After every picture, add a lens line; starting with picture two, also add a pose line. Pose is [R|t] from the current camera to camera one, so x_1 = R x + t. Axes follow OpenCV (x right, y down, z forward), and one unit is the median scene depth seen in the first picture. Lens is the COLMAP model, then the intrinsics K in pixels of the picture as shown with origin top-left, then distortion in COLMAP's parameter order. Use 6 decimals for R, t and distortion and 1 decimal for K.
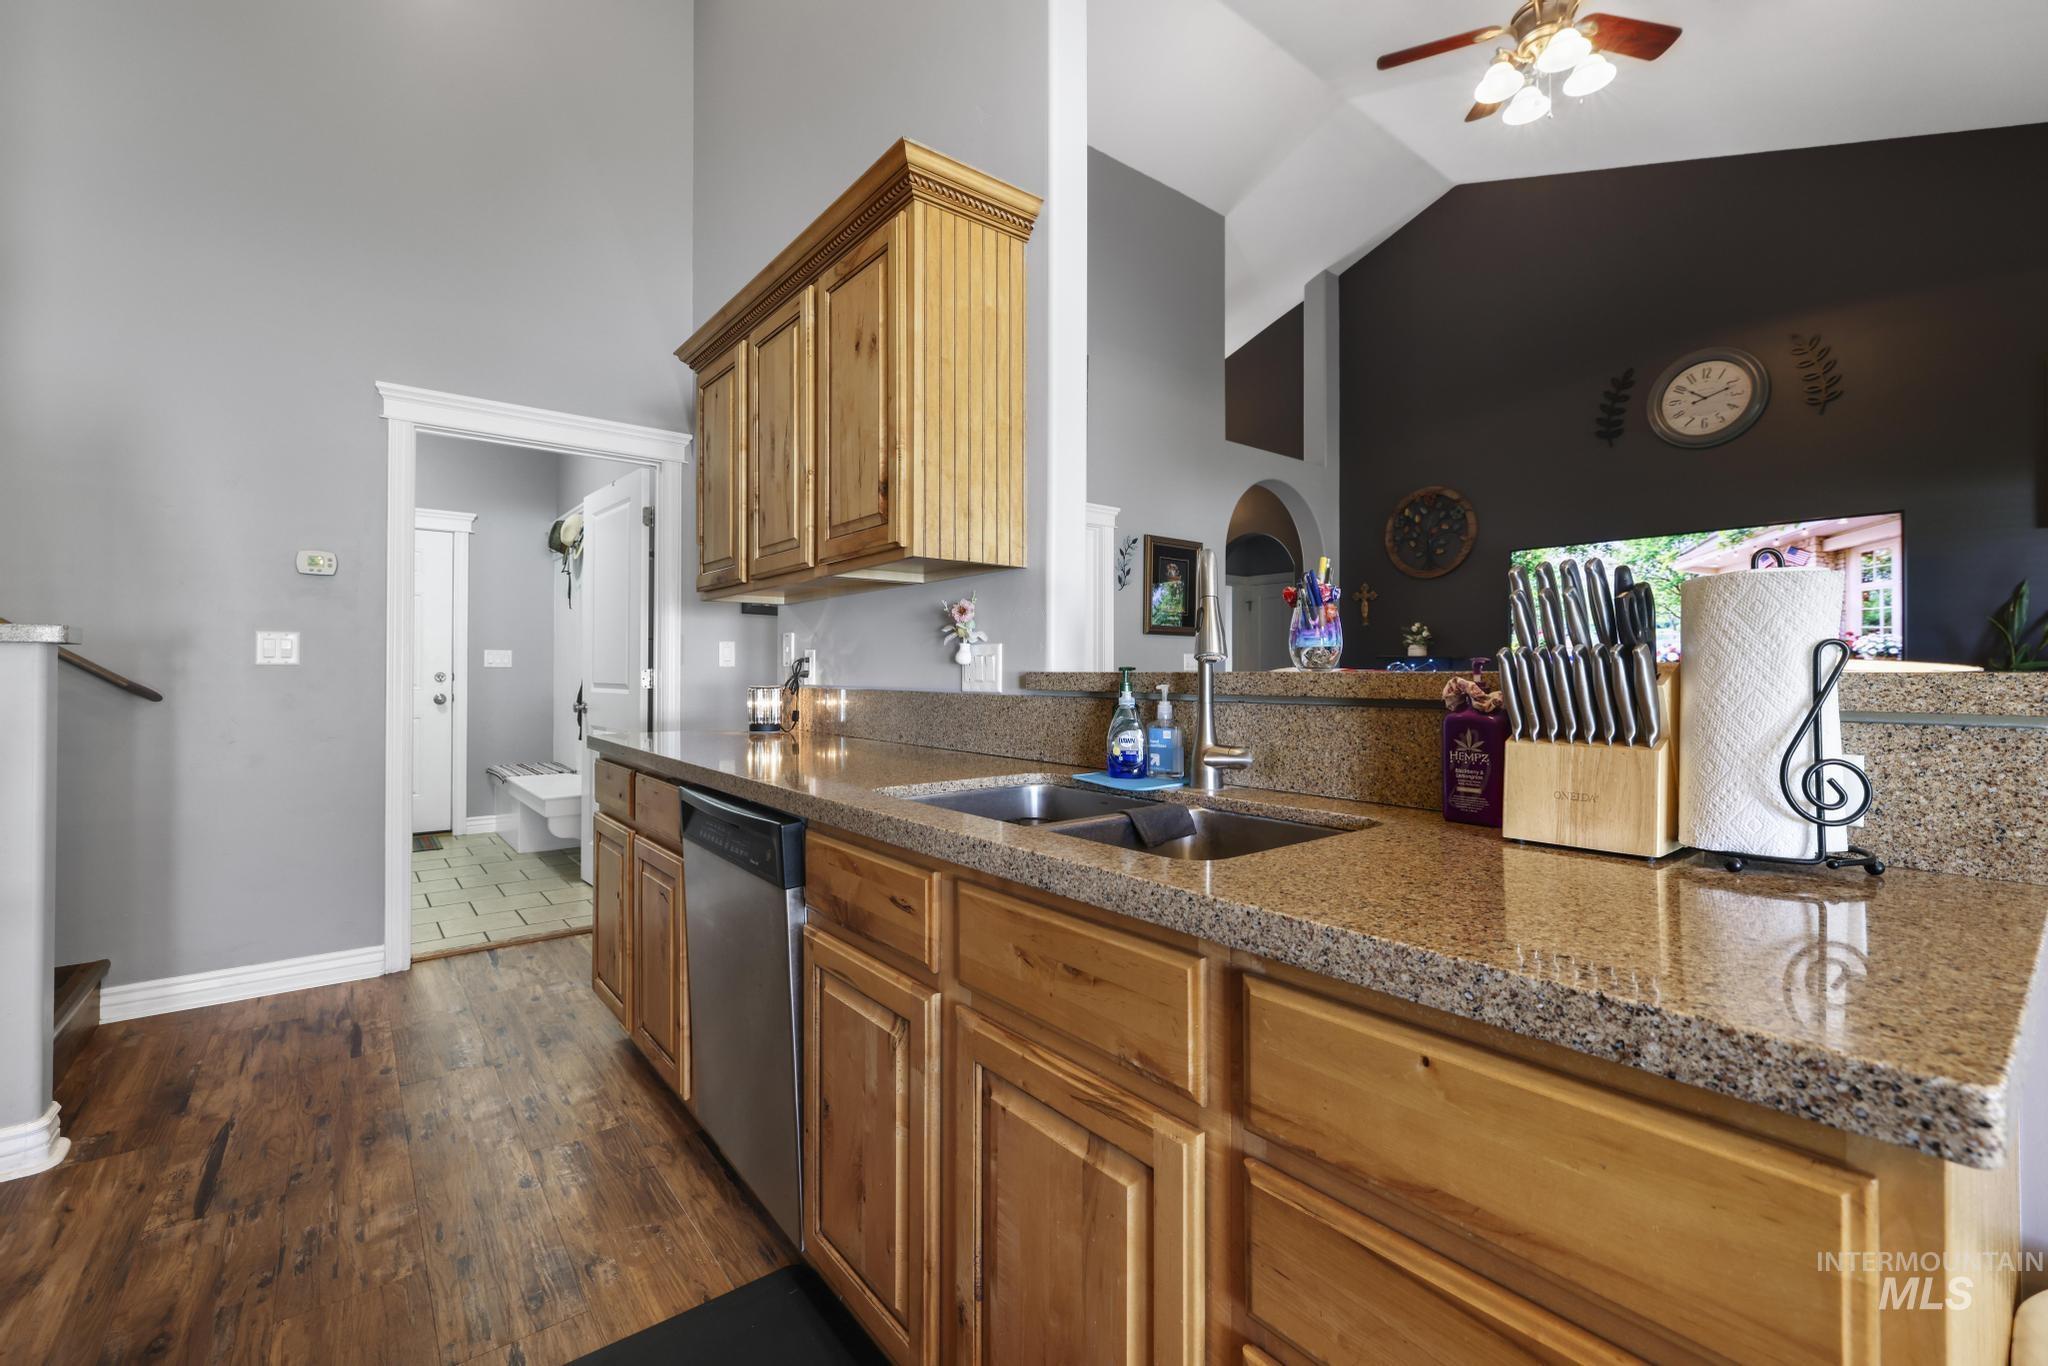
lens RADIAL K [[884.5, 0, 1040.5], [0, 884.5, 667.6], [0, 0, 1]] dist [-0.001187, 0.000061]
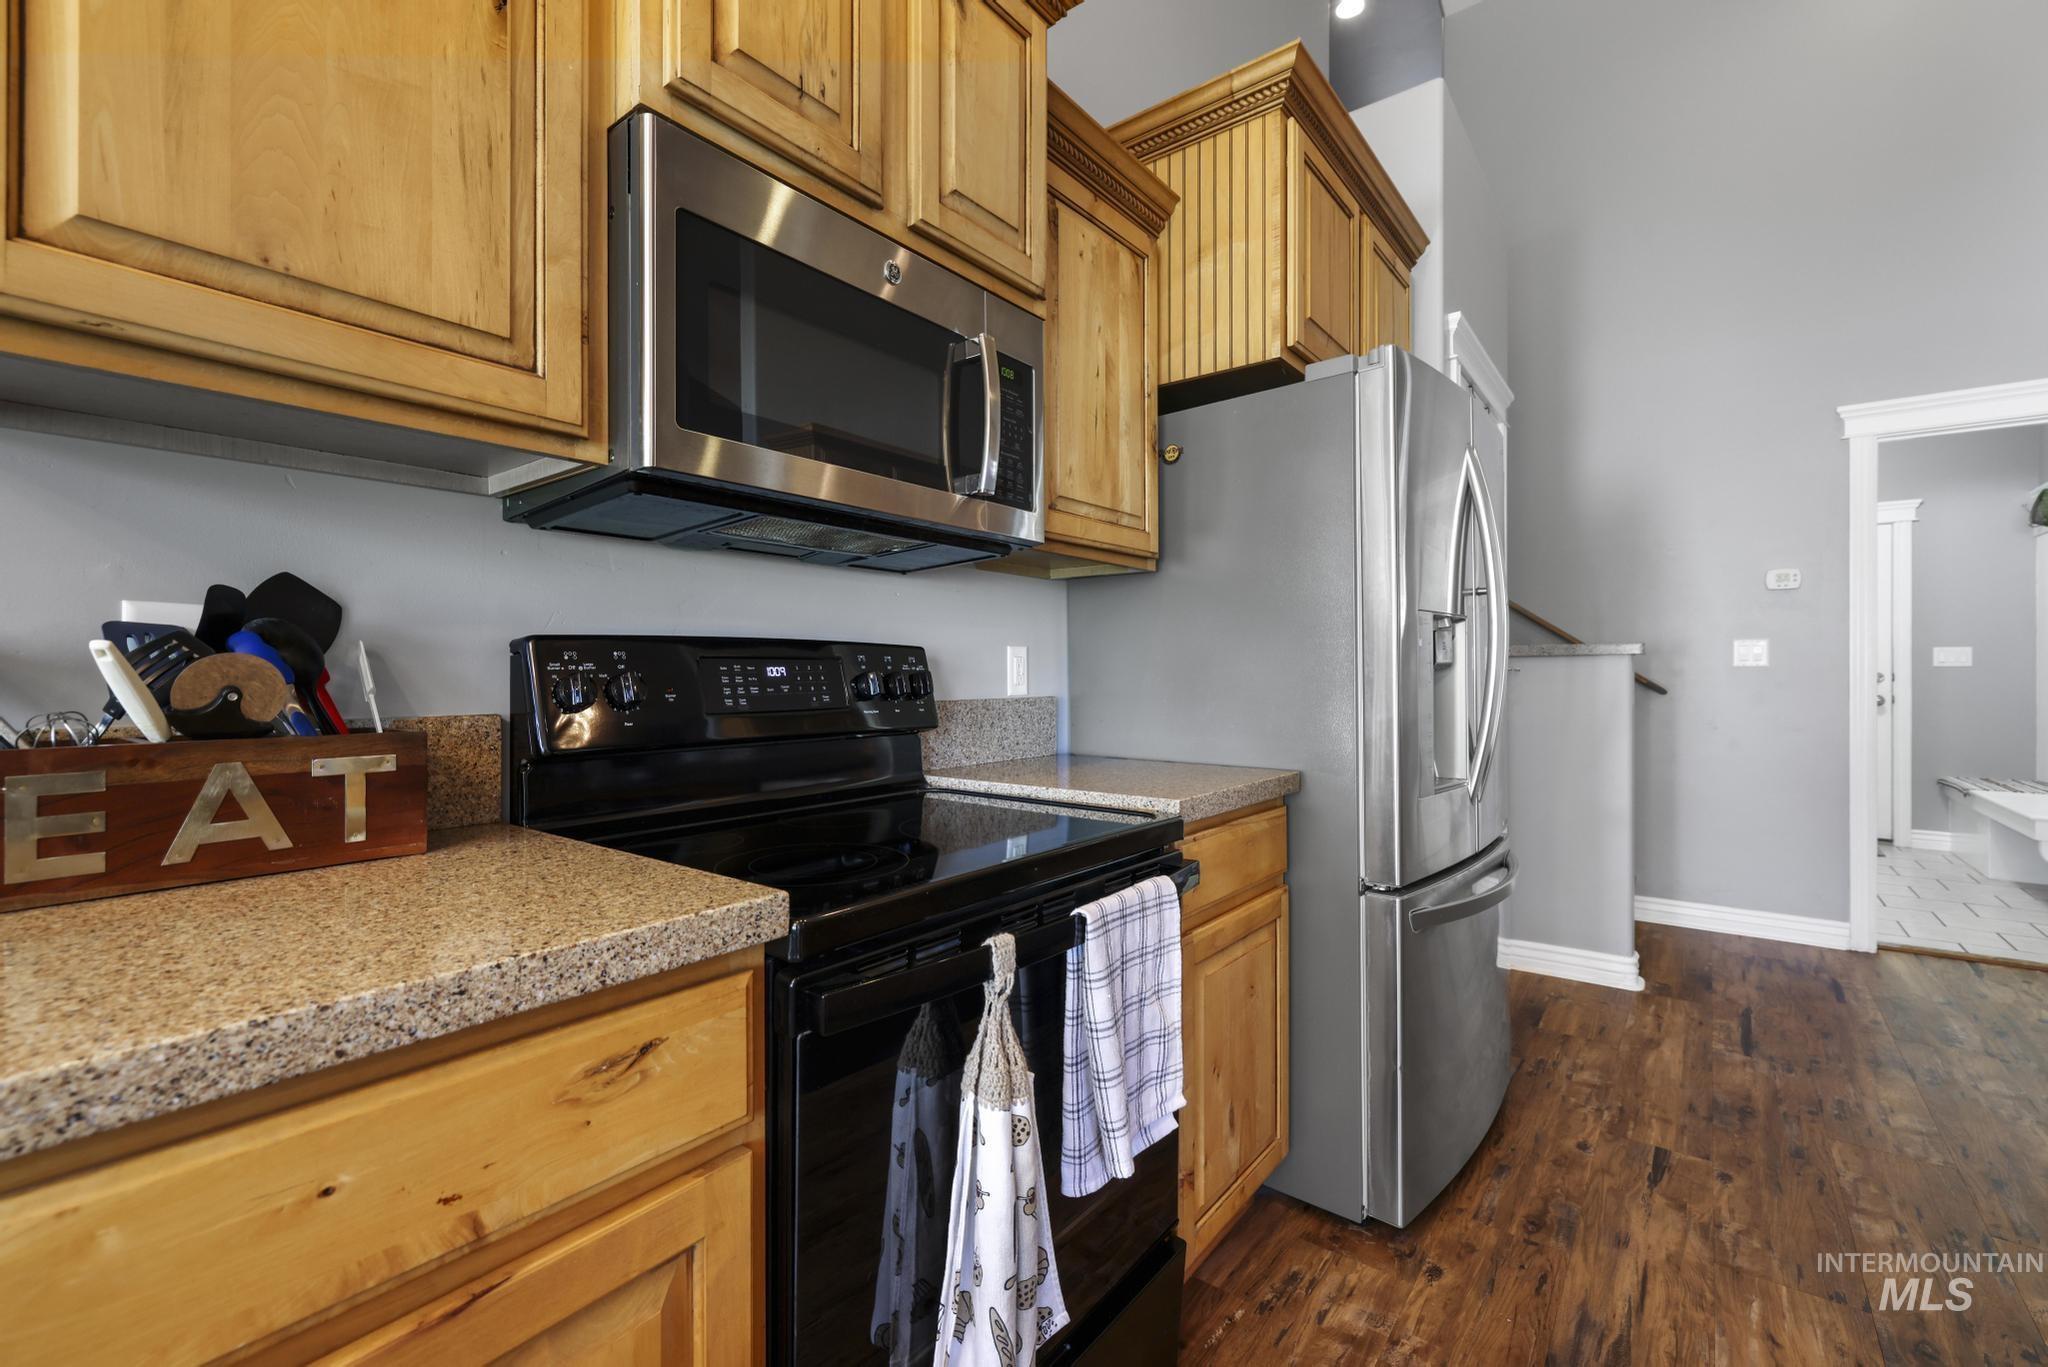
lens RADIAL K [[873.2, 0, 1021.8], [0, 873.2, 675.2], [0, 0, 1]] dist [-0.001107, -0.000096]
pose [[0.216597, -0.001725, -0.976260, 0.095820], [0.009662, 0.999953, 0.000377, -0.001598], [0.976213, -0.009514, 0.216604, -0.252014]]
